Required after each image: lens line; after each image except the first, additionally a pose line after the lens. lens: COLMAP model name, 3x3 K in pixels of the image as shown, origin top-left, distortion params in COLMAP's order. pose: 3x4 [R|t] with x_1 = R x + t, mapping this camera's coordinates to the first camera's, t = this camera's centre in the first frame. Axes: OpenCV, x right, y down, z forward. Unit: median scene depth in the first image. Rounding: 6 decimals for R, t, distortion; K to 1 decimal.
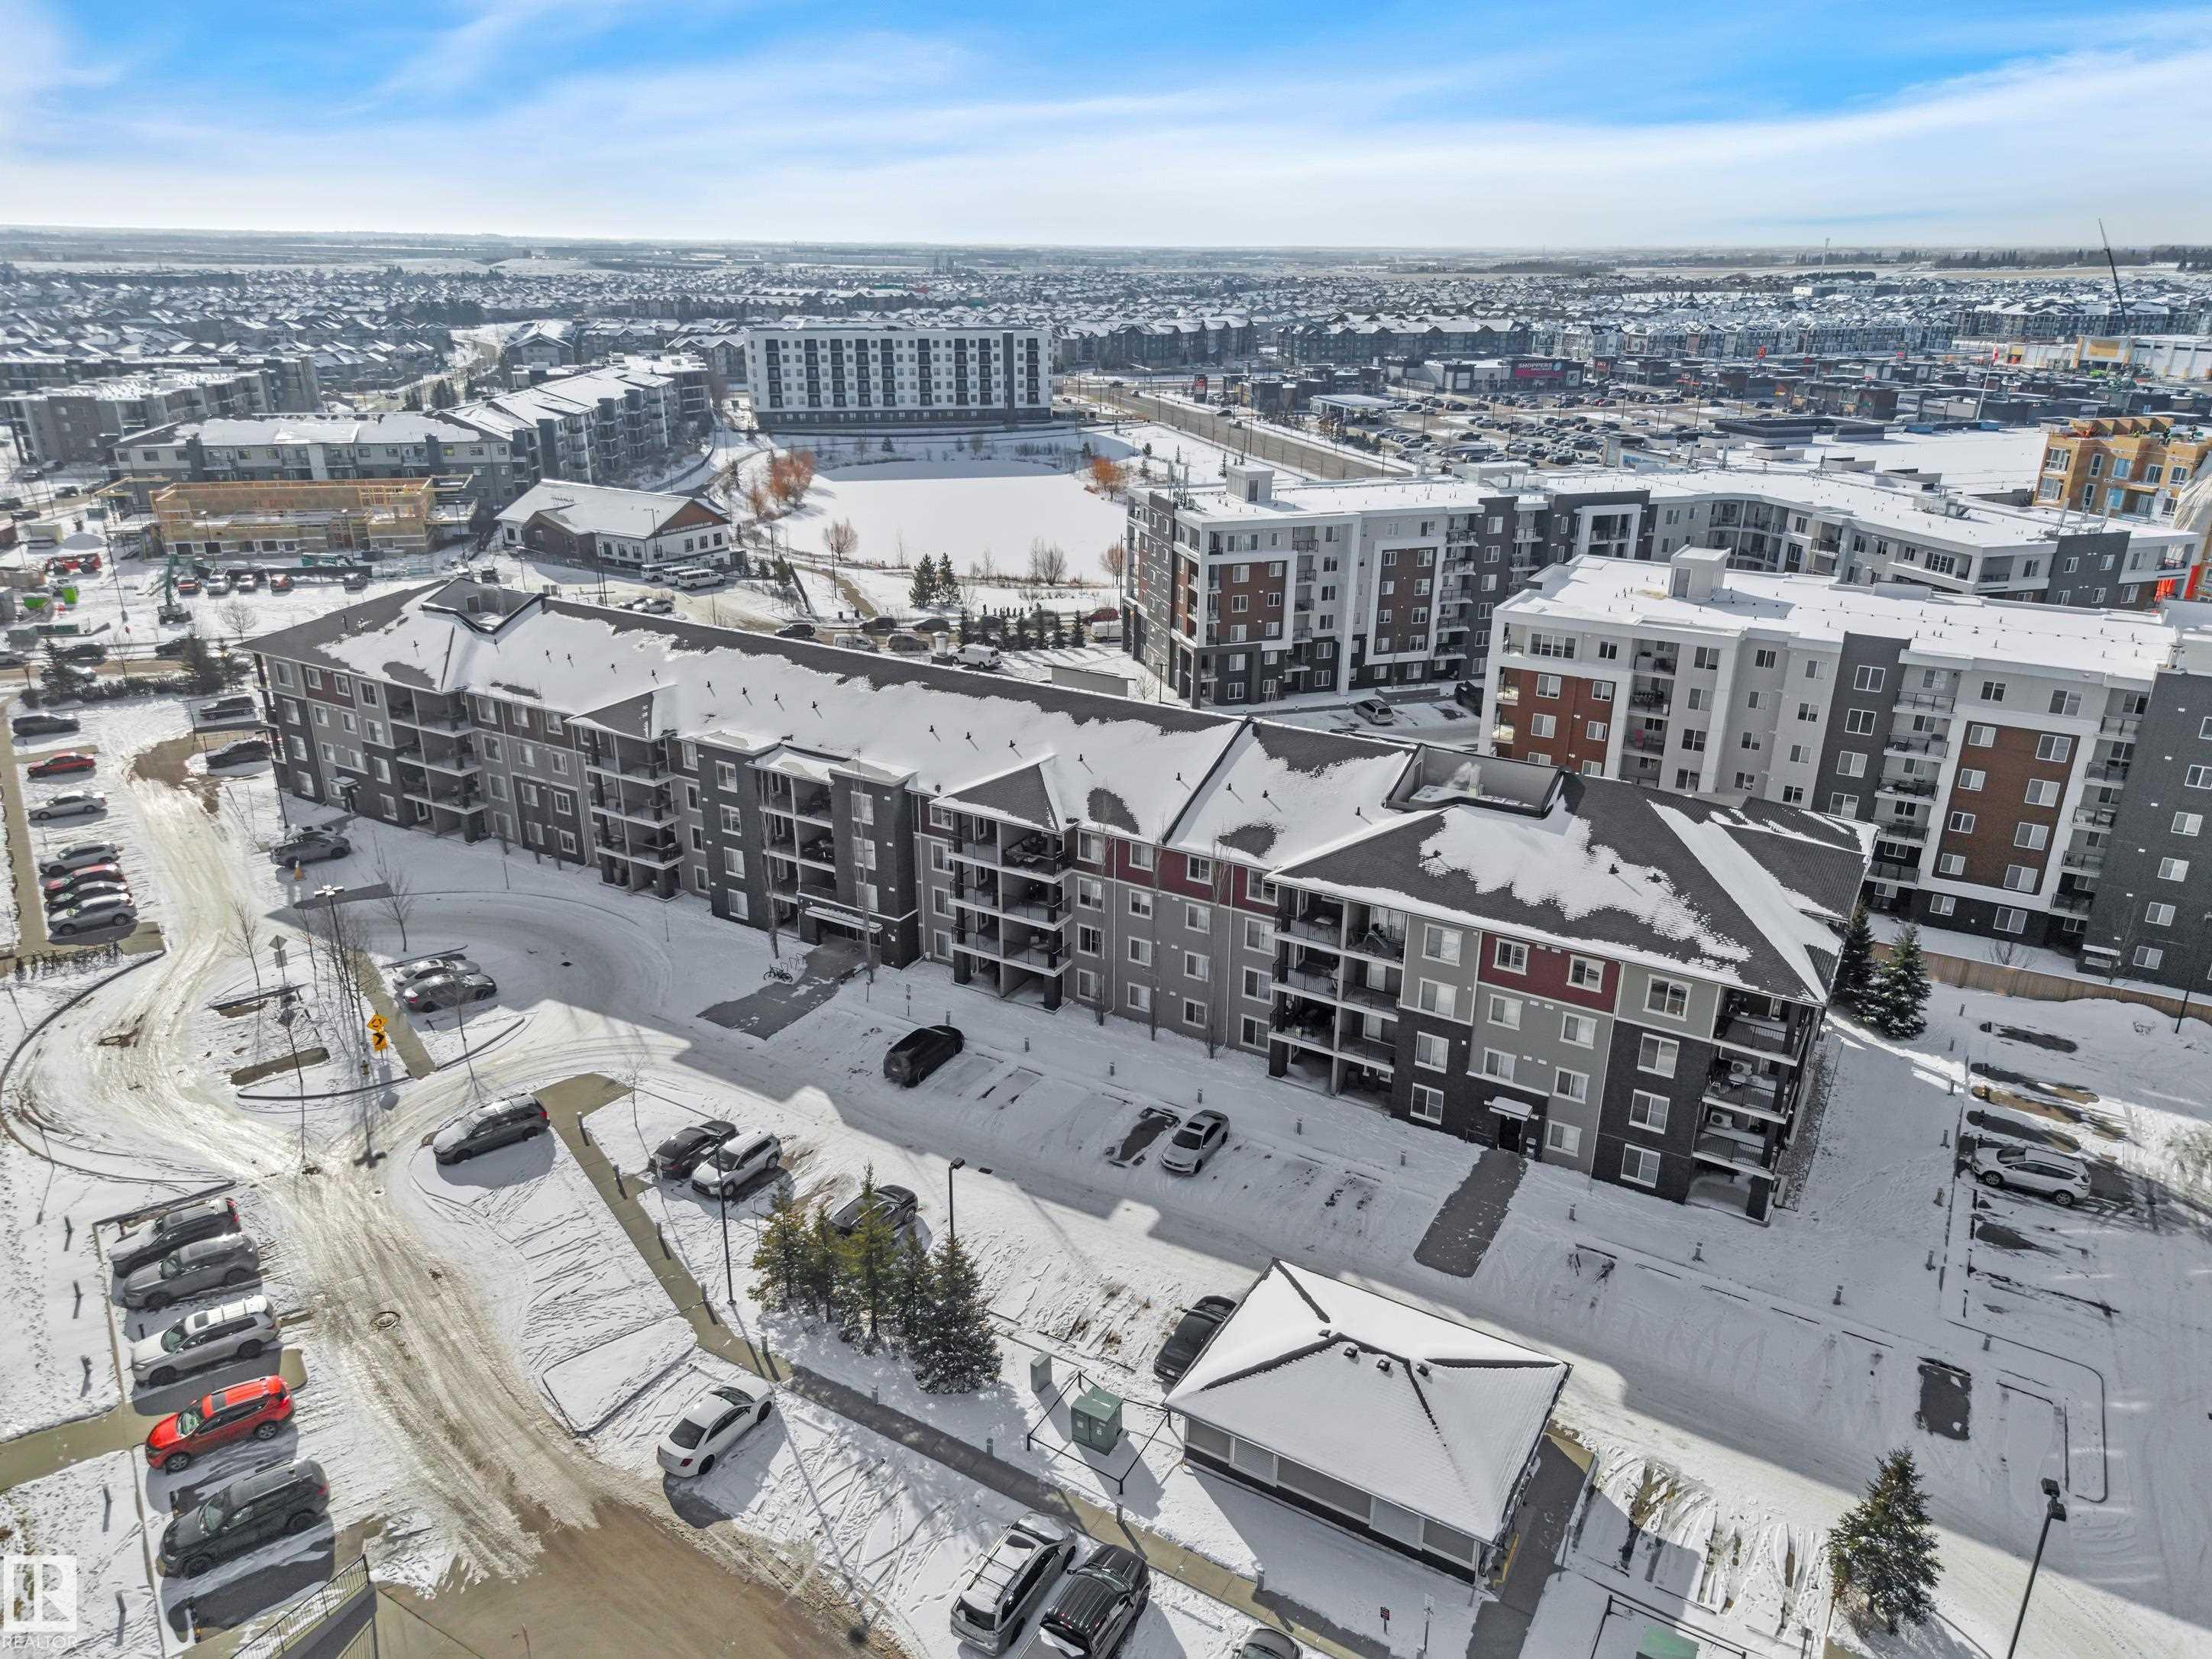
lens RADIAL K [[1455.2, 0, 1088.9], [0, 1455.2, 832.1], [0, 0, 1]] dist [-0.003333, -0.001160]
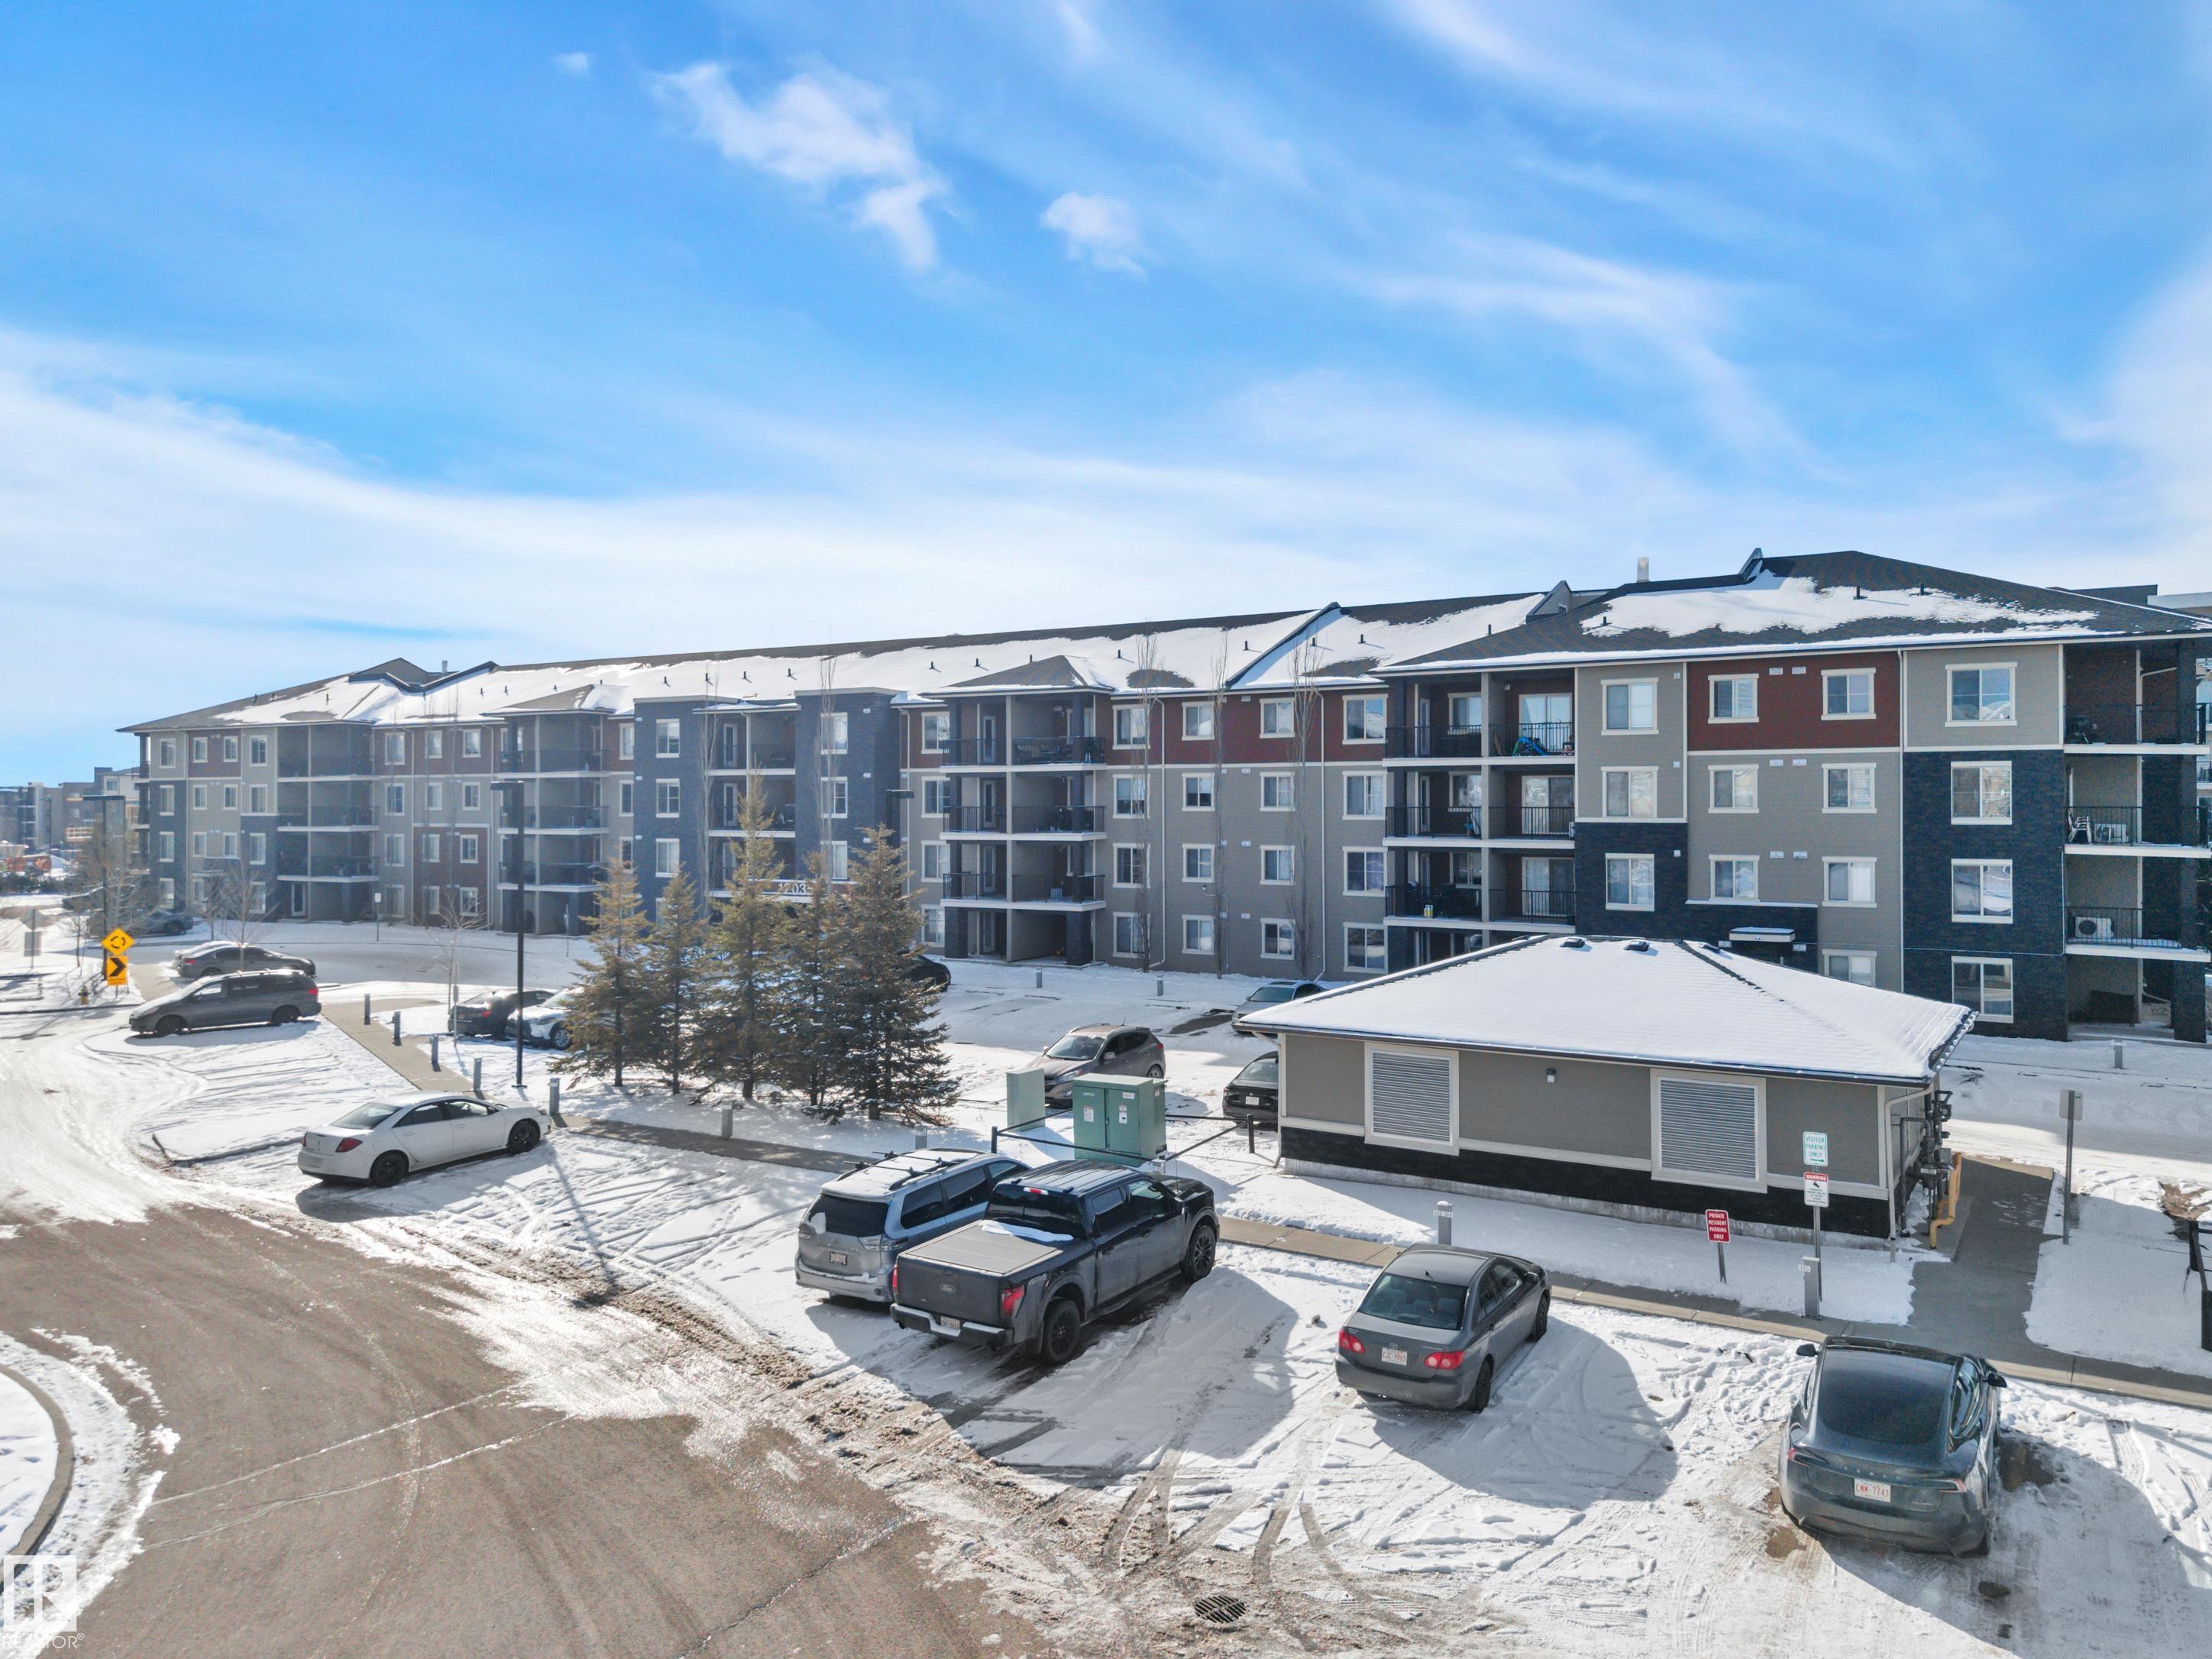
lens RADIAL K [[1539.4, 0, 1125.2], [0, 1539.4, 818.5], [0, 0, 1]] dist [-0.003723, 0.000830]
pose [[0.999868, -0.003037, -0.015971, 0.010940], [-0.003010, 0.930811, -0.365488, 0.344275], [0.015977, 0.365488, 0.930679, 0.283991]]
